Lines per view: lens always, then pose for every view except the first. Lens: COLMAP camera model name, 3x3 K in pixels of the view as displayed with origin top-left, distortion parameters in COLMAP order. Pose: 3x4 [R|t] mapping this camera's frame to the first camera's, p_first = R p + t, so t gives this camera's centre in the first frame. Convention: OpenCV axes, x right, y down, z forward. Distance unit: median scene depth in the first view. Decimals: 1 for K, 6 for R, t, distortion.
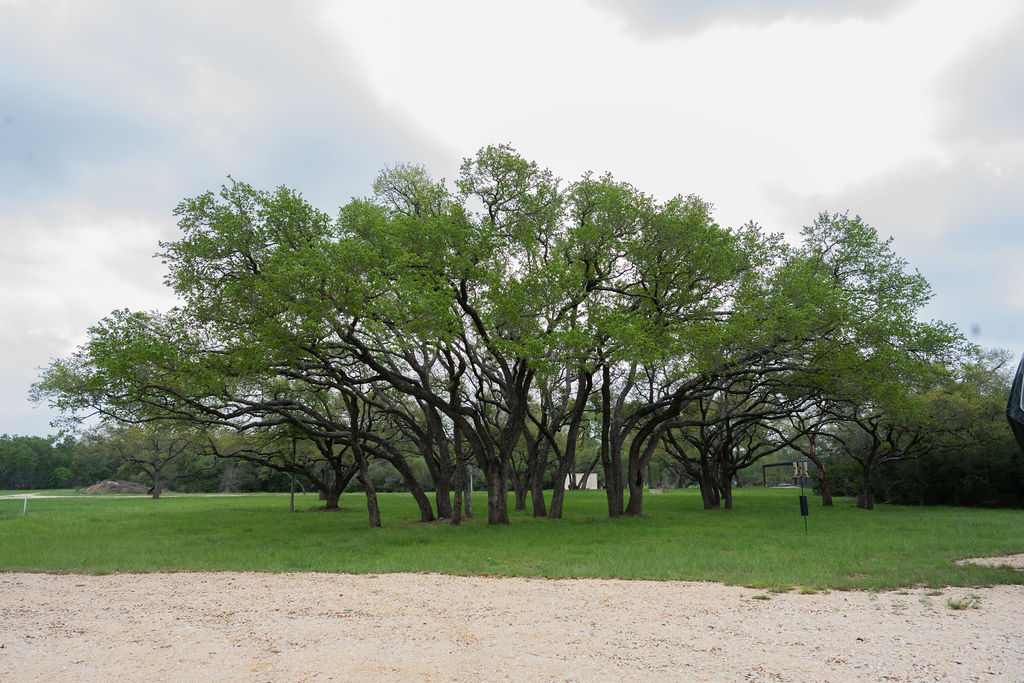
lens RADIAL K [[679.9, 0, 512.0], [0, 679.9, 341.5], [0, 0, 1]] dist [-0.002684, -0.000259]
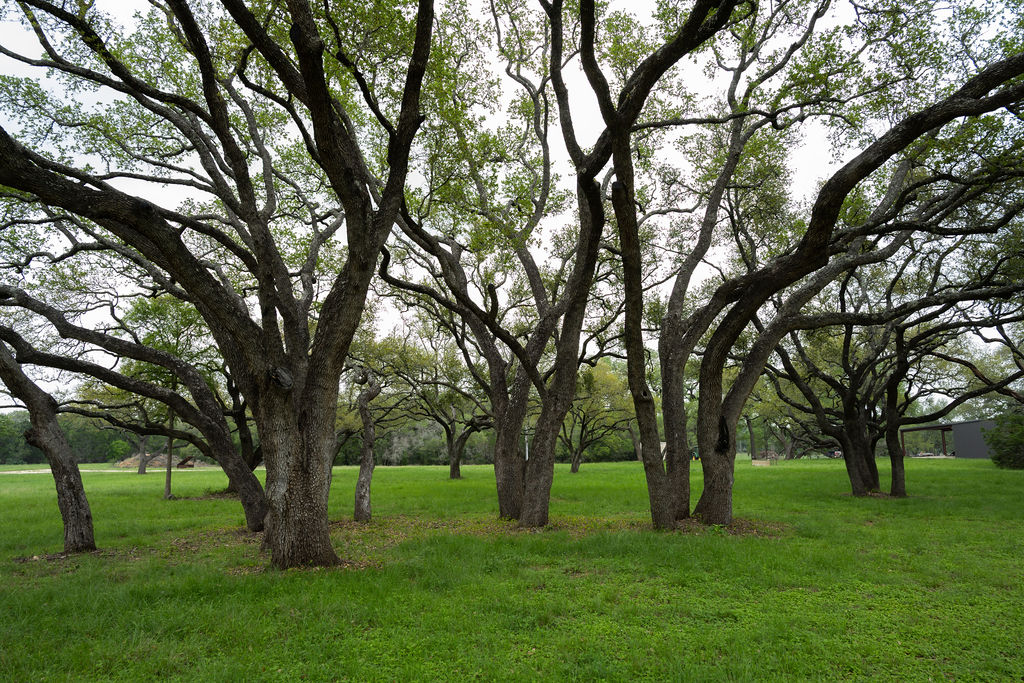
lens RADIAL K [[679.9, 0, 512.0], [0, 679.9, 341.5], [0, 0, 1]] dist [-0.002684, -0.000259]
pose [[0.990045, -0.028121, -0.137911, 0.084445], [0.033598, 0.998730, 0.037548, 0.088514], [0.136680, -0.041807, 0.989733, 0.408817]]
